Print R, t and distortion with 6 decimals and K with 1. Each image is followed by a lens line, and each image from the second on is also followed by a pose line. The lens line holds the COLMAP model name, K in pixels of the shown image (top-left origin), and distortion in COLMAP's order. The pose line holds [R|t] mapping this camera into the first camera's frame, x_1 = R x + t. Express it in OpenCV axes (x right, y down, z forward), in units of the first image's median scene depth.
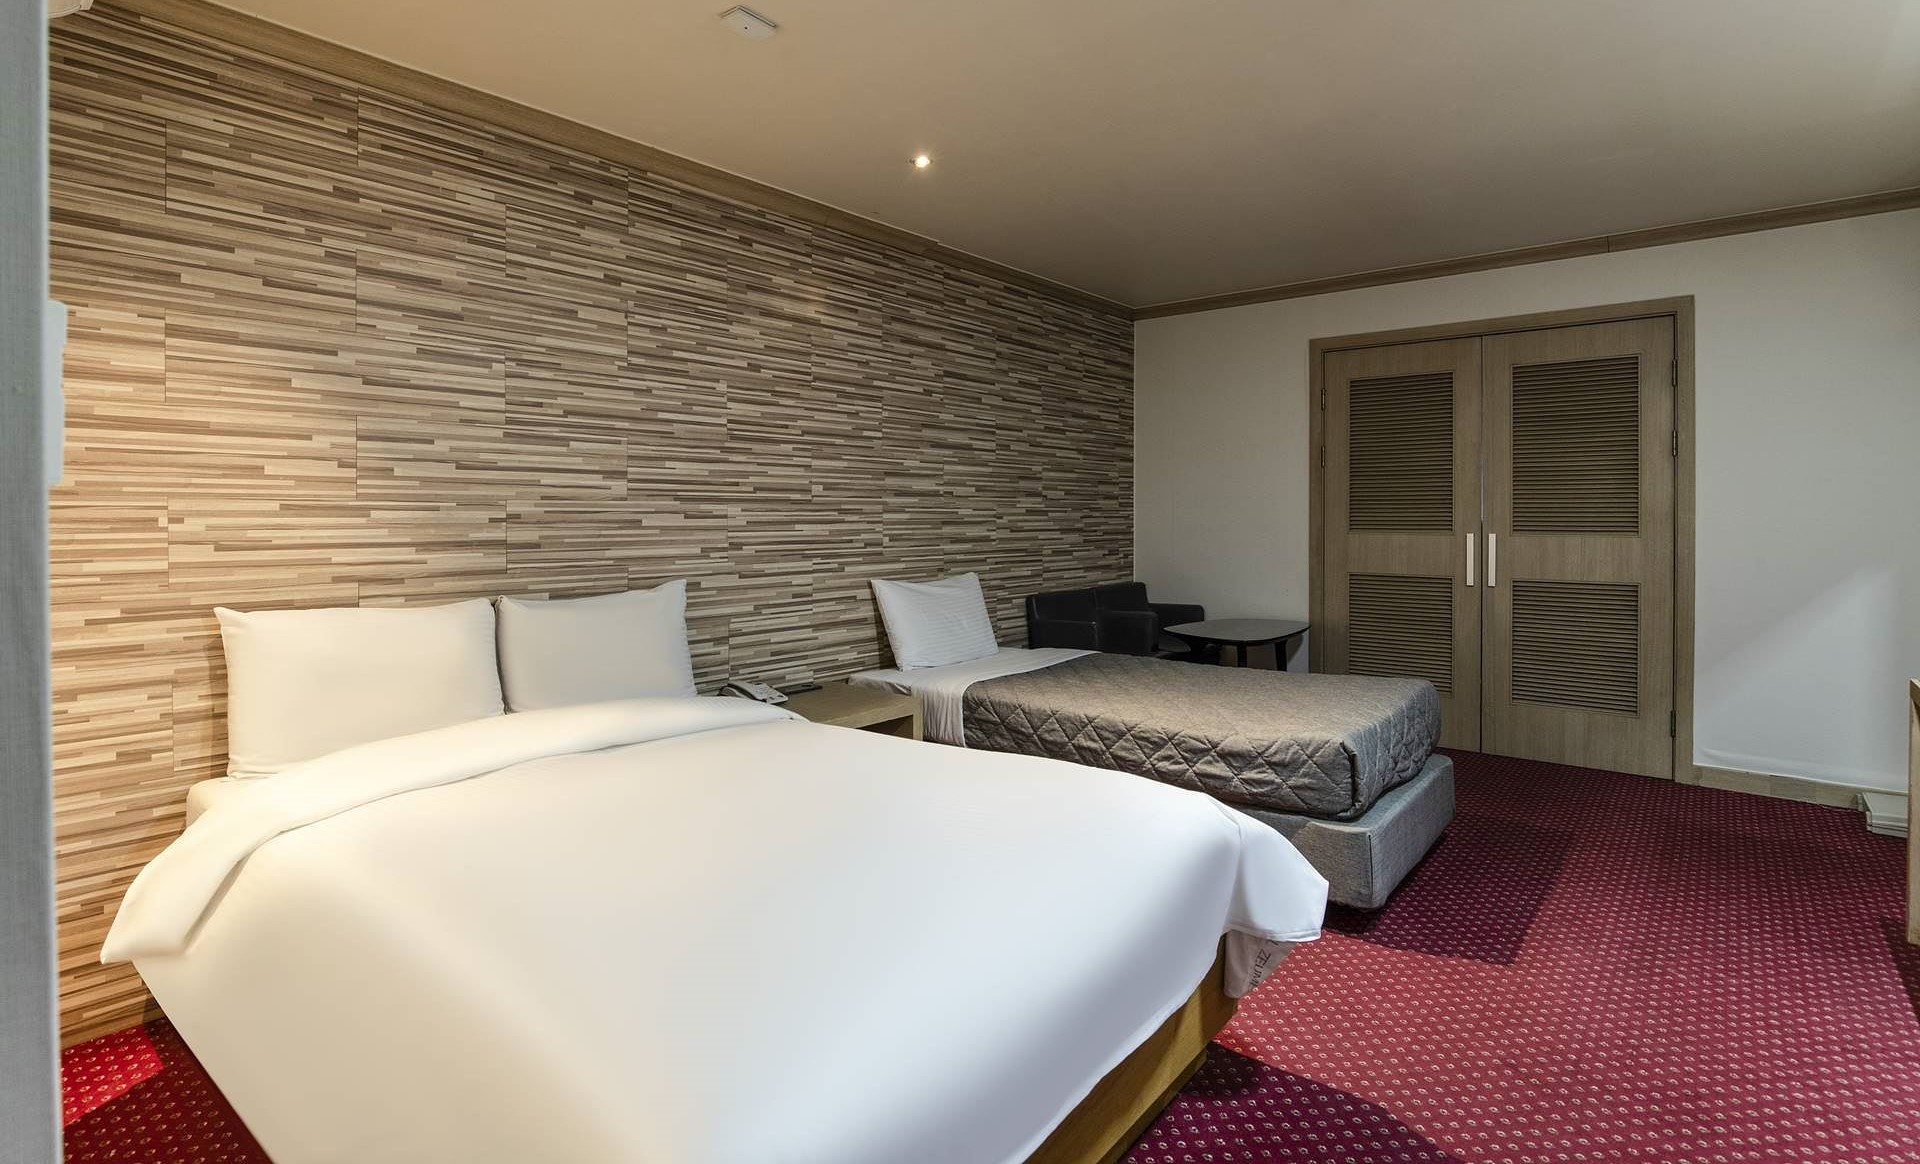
lens RADIAL K [[929.3, 0, 983.7], [0, 929.3, 522.9], [0, 0, 1]] dist [-0.033848, 0.007906]
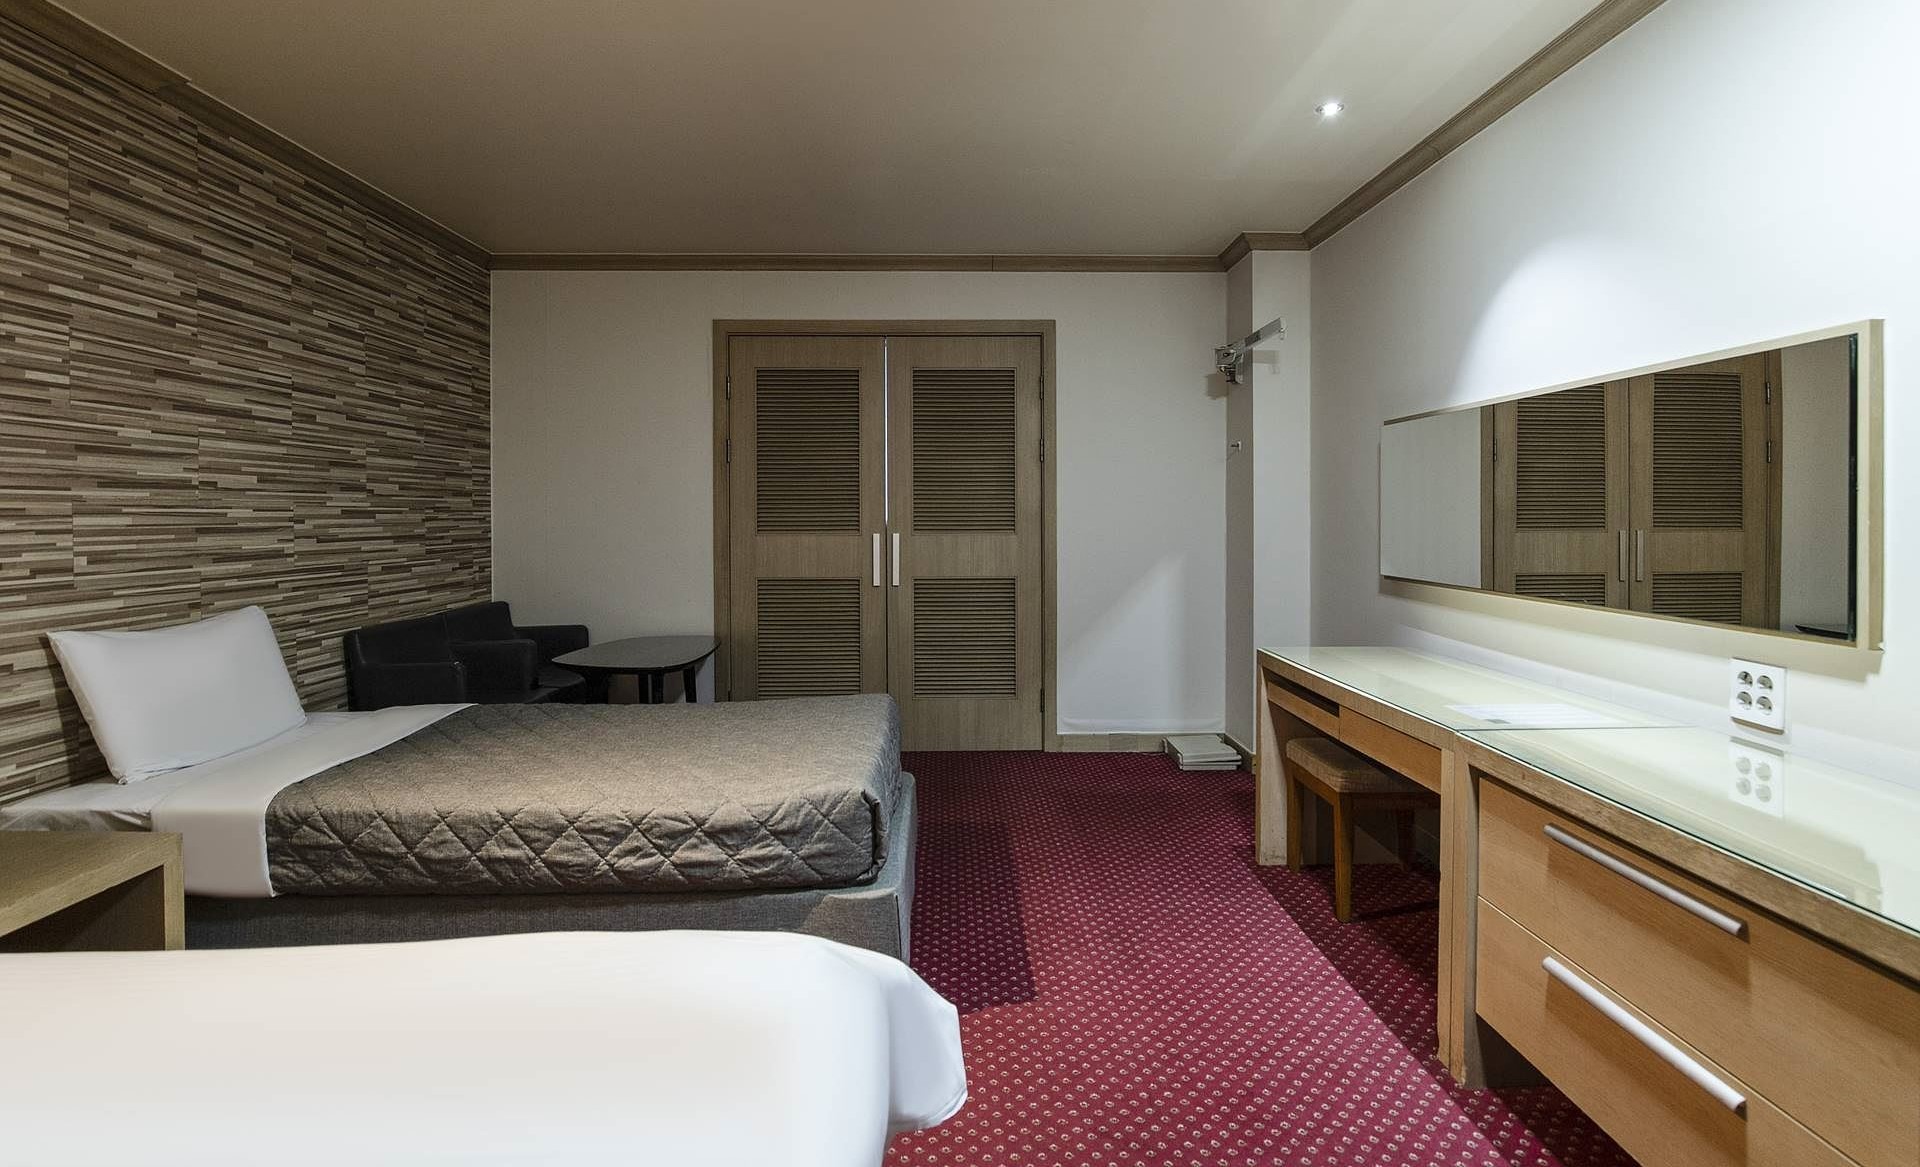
lens RADIAL K [[929.3, 0, 983.7], [0, 929.3, 524.4], [0, 0, 1]] dist [-0.033848, 0.007906]
pose [[0.758468, -0.010148, 0.651631, -0.040540], [0.008956, 0.999947, 0.005148, -0.002744], [-0.651648, 0.001932, 0.758519, 0.178997]]
